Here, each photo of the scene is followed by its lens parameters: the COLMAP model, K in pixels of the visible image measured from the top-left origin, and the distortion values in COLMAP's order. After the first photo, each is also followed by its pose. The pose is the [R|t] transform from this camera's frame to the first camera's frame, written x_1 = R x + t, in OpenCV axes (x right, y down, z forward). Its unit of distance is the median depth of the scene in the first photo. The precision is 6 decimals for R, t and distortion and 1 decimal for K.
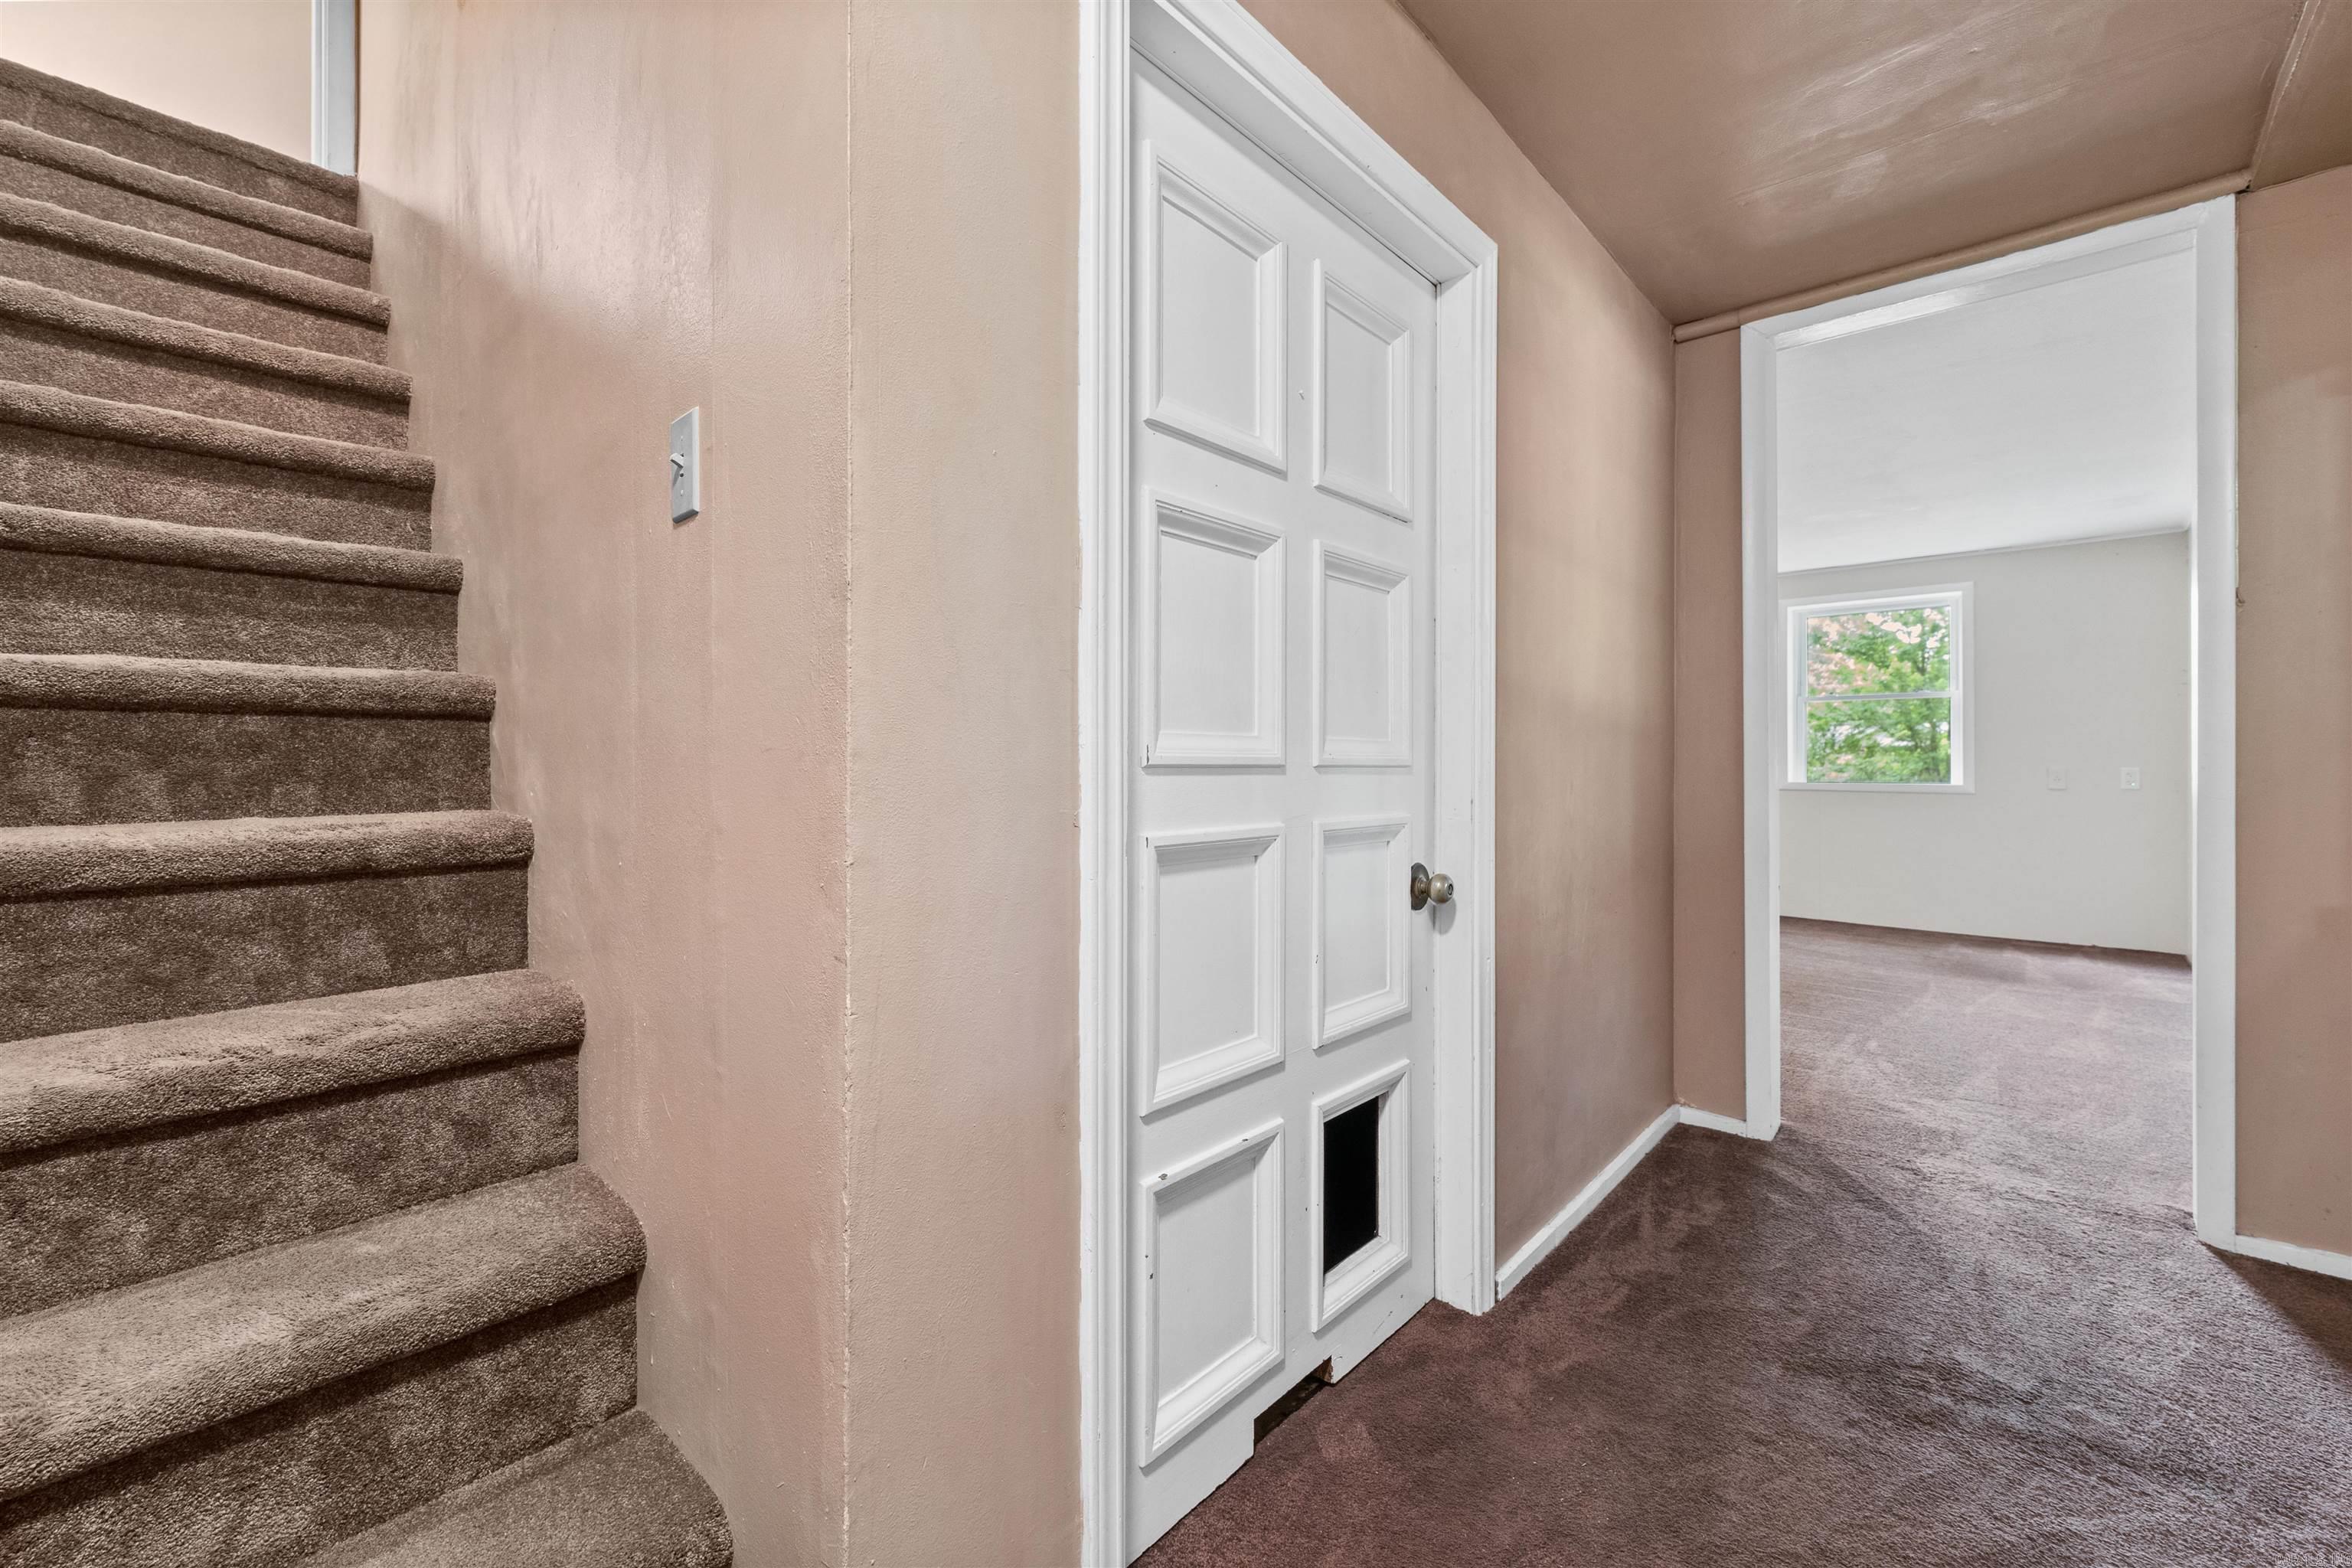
lens RADIAL K [[958.6, 0, 1176.0], [0, 958.6, 784.0], [0, 0, 1]] dist [0.010131, -0.005178]
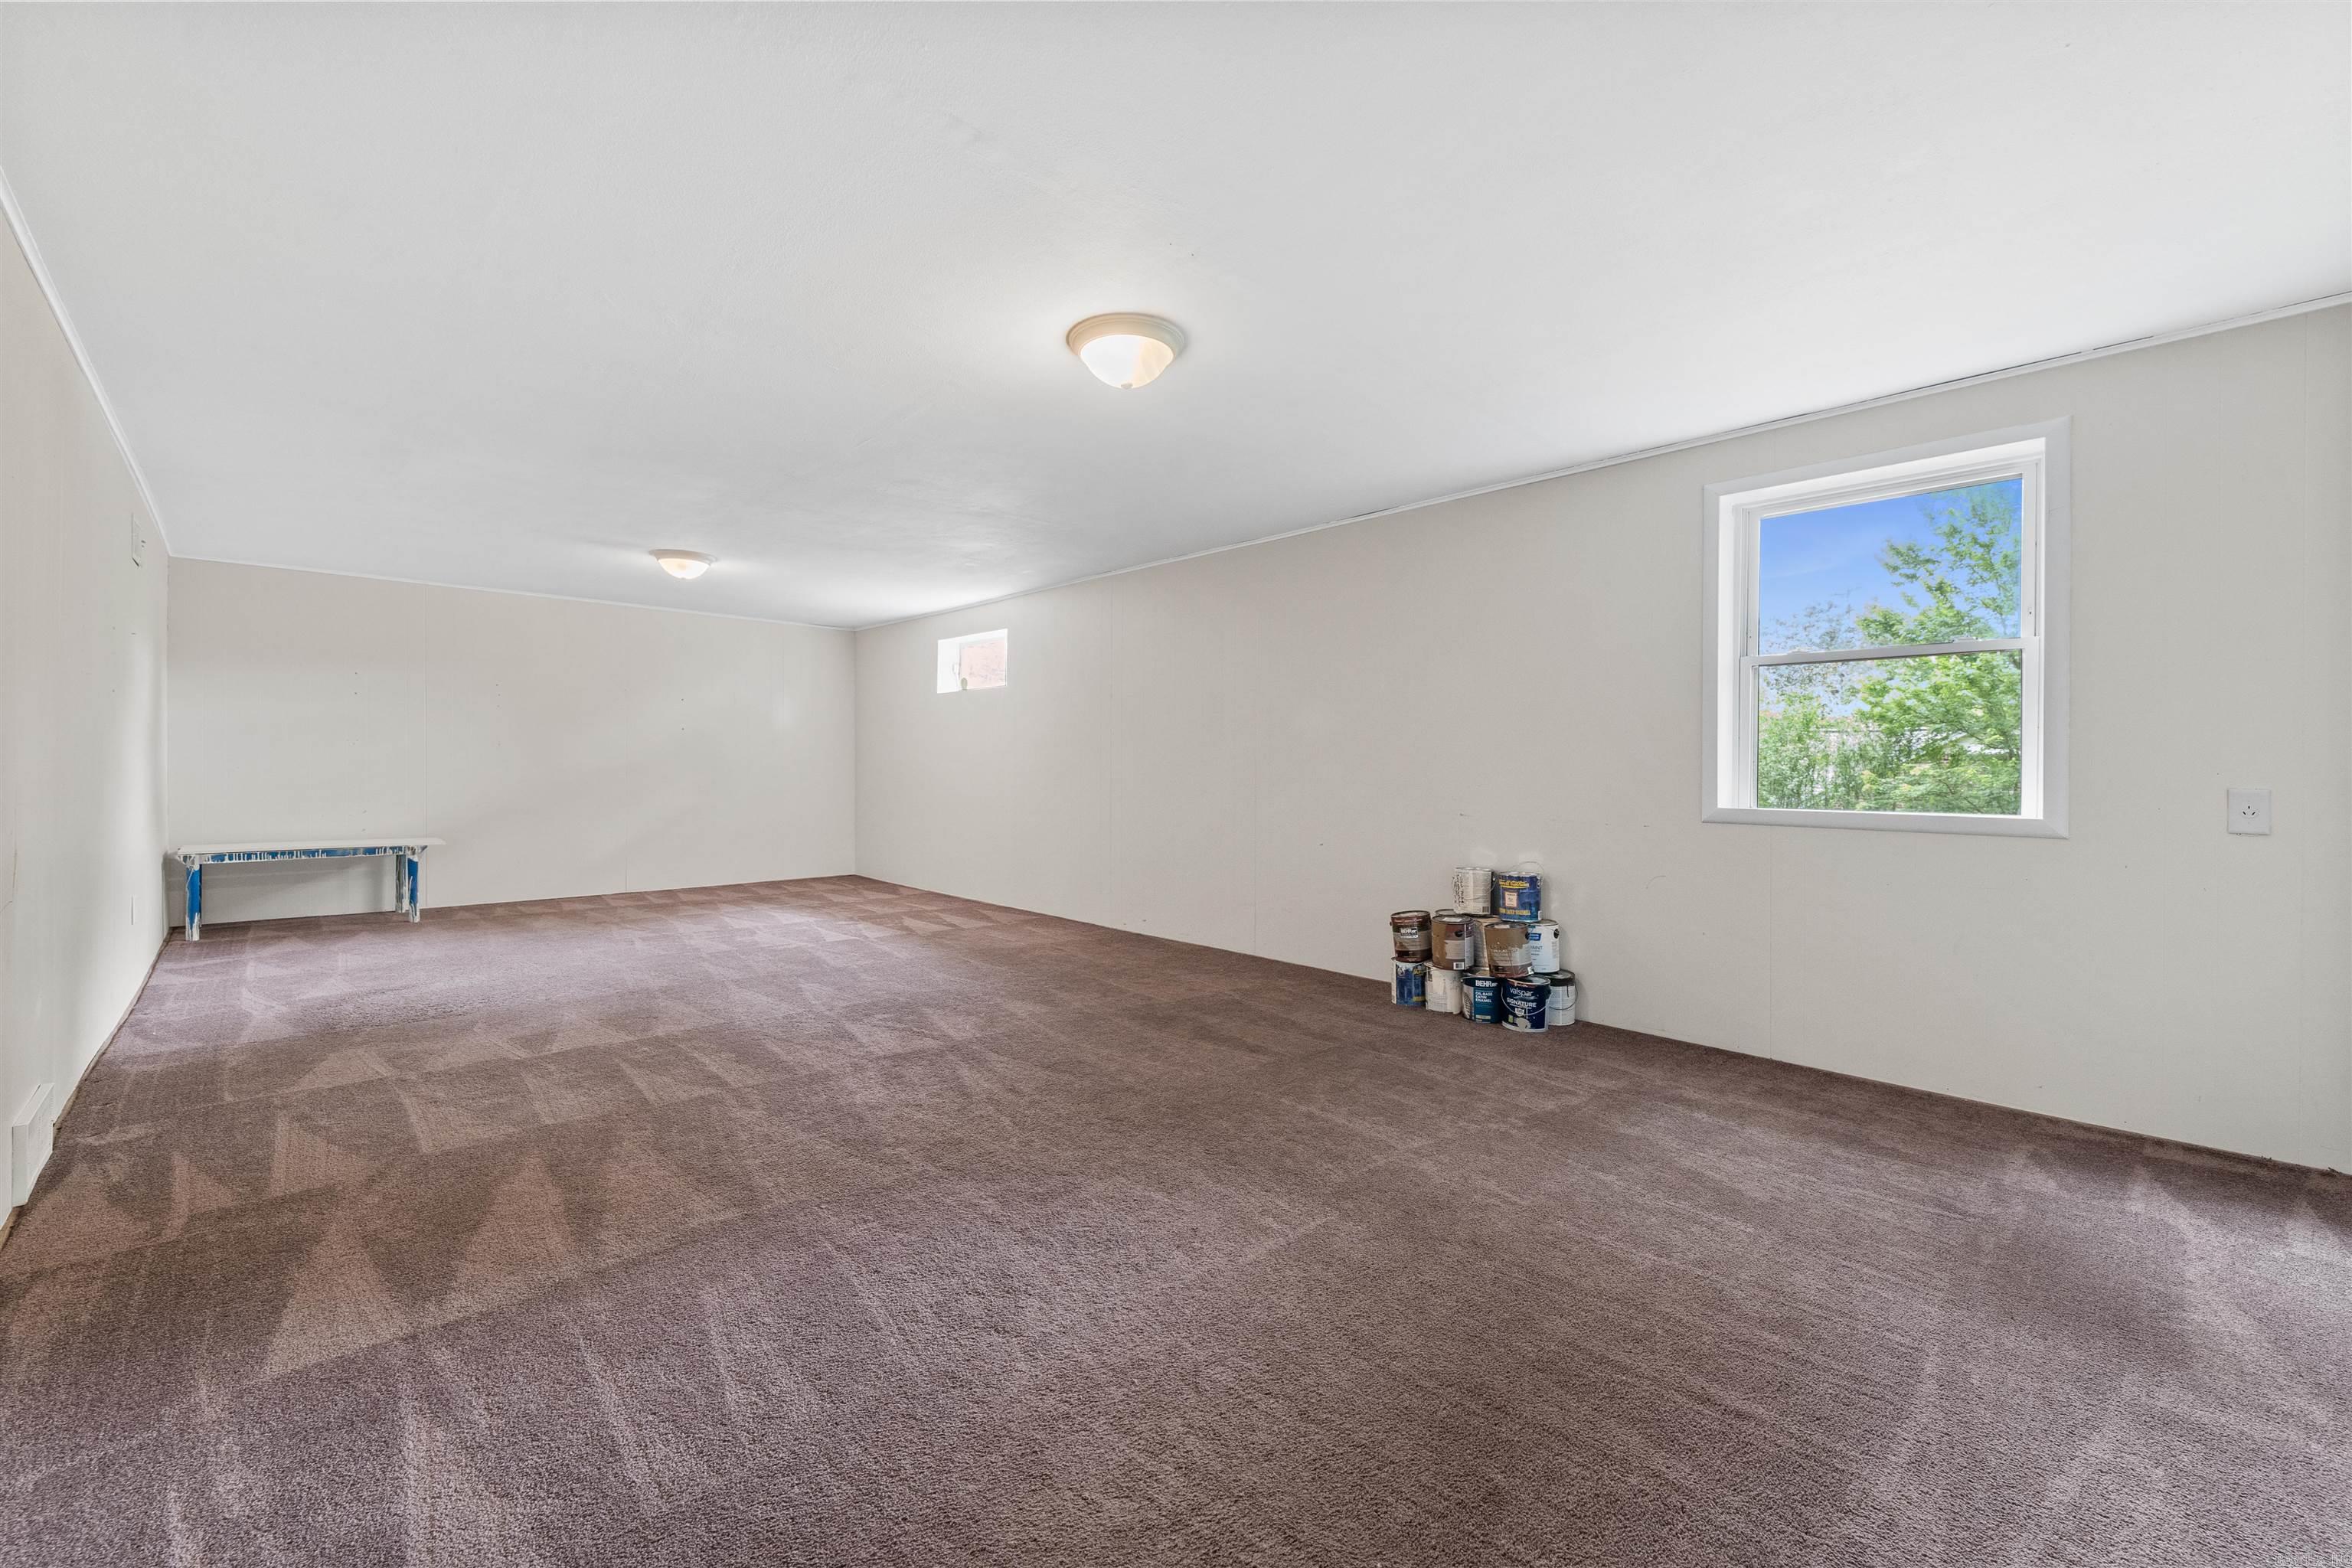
lens RADIAL K [[958.6, 0, 1176.0], [0, 958.6, 784.0], [0, 0, 1]] dist [0.010131, -0.005178]
pose [[0.997820, 0.009072, -0.065372, 0.098605], [-0.009421, 0.999943, -0.005023, -0.002612], [0.065323, 0.005628, 0.997848, 0.116156]]
